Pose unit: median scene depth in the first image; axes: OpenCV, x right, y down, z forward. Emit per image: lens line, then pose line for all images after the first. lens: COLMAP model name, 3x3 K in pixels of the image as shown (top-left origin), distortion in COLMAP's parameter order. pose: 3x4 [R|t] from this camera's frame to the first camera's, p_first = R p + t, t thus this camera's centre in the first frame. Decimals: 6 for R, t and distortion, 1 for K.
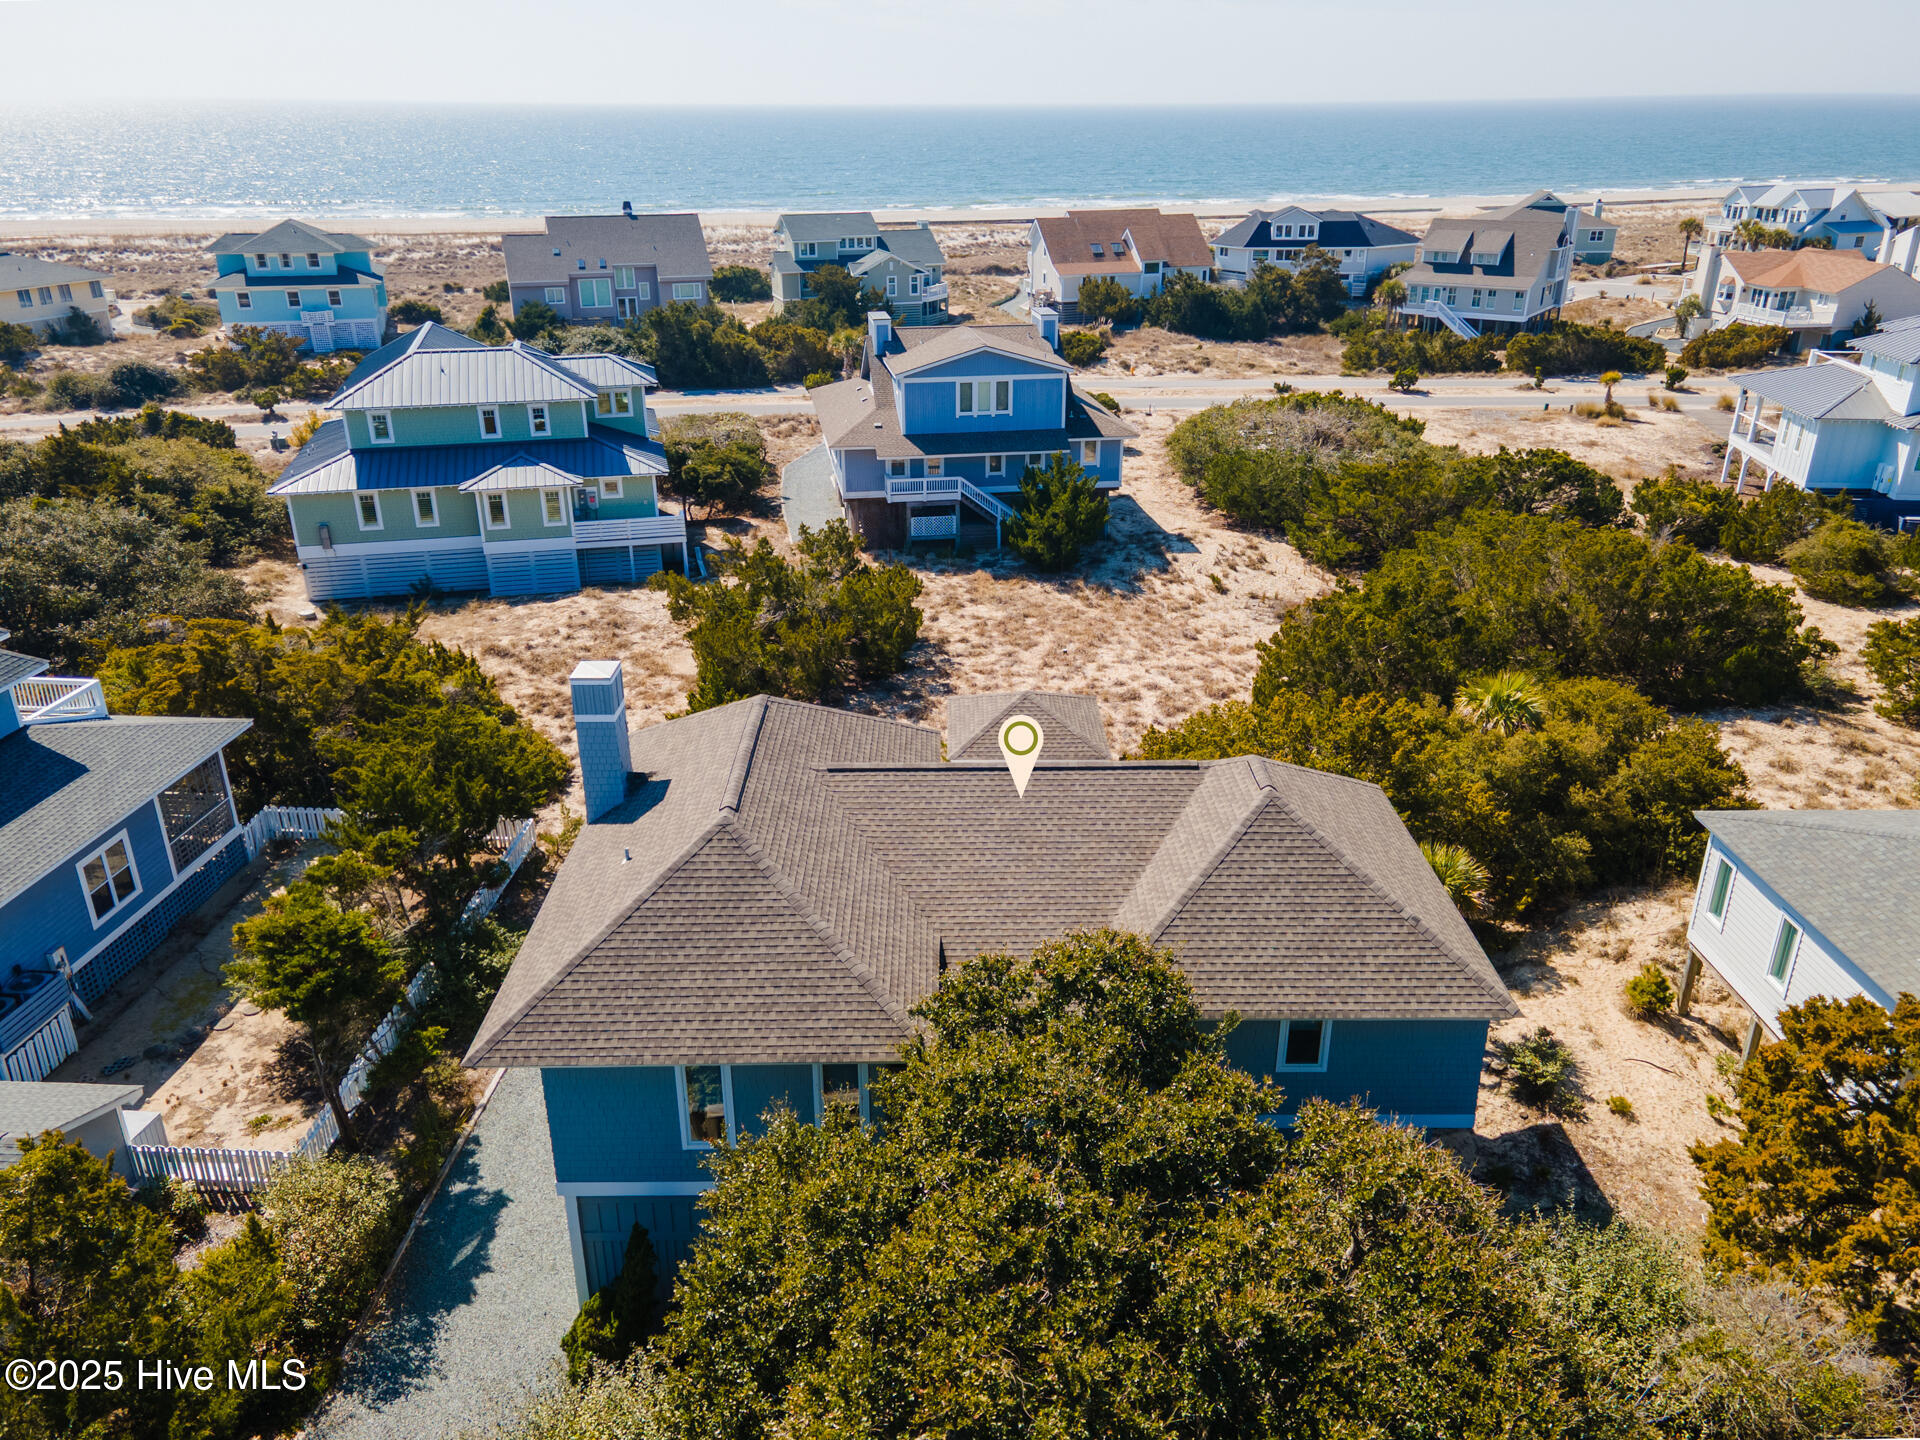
lens RADIAL K [[1430.3, 0, 961.7], [0, 1430.3, 717.0], [0, 0, 1]] dist [0.018282, 0.046491]
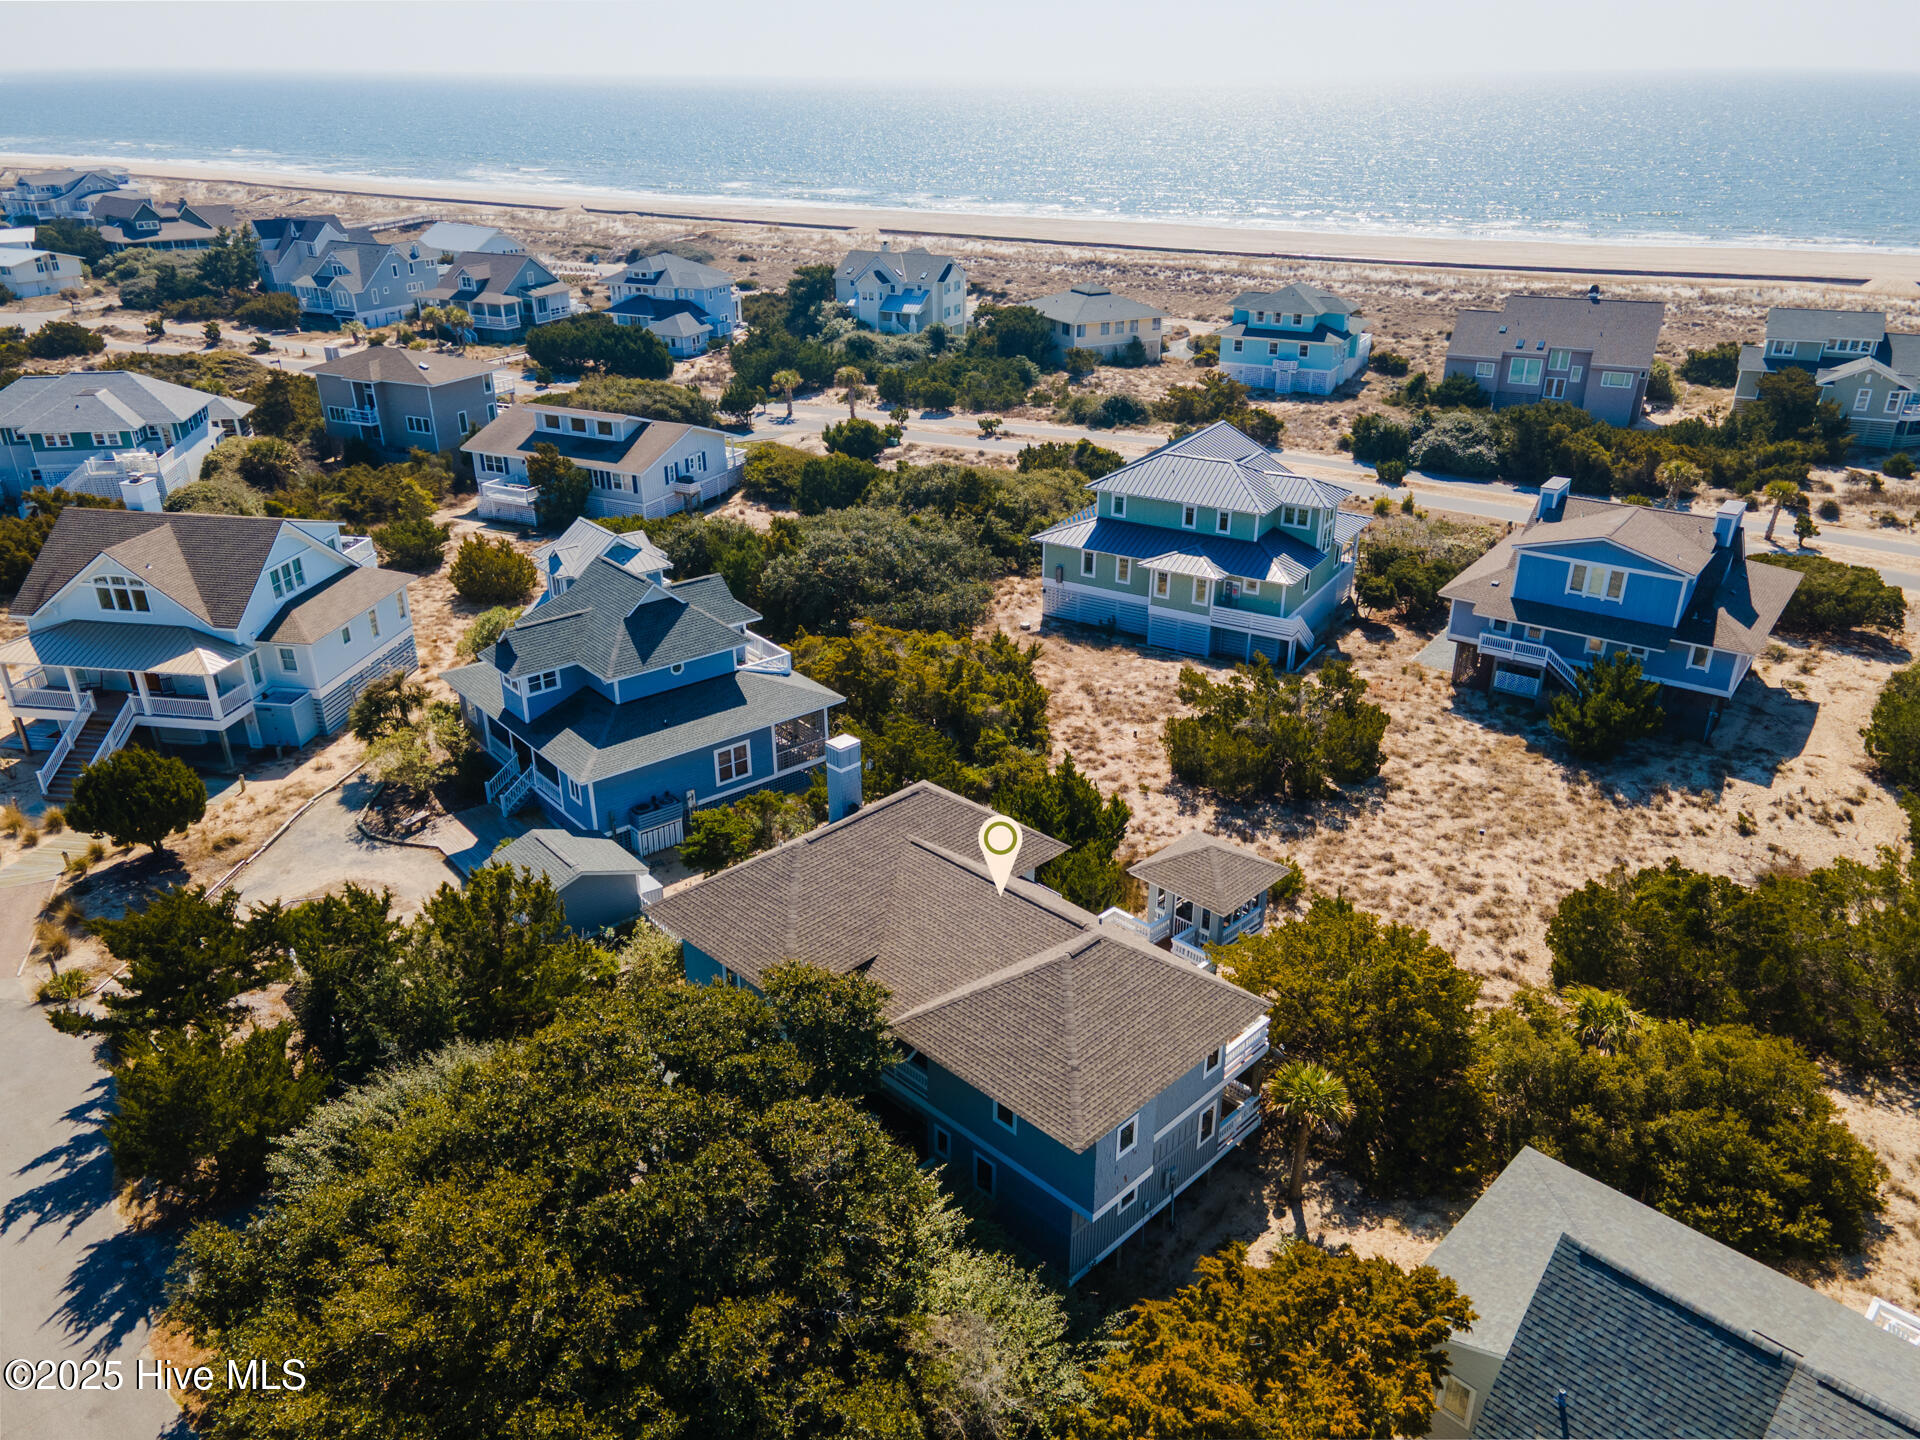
lens RADIAL K [[1390.7, 0, 960.0], [0, 1390.7, 720.0], [0, 0, 1]] dist [0.021390, 0.037083]
pose [[0.706427, 0.297505, -0.642224, 0.389537], [-0.280028, 0.950813, 0.132434, -0.135213], [0.650035, 0.086286, 0.754990, -0.081549]]
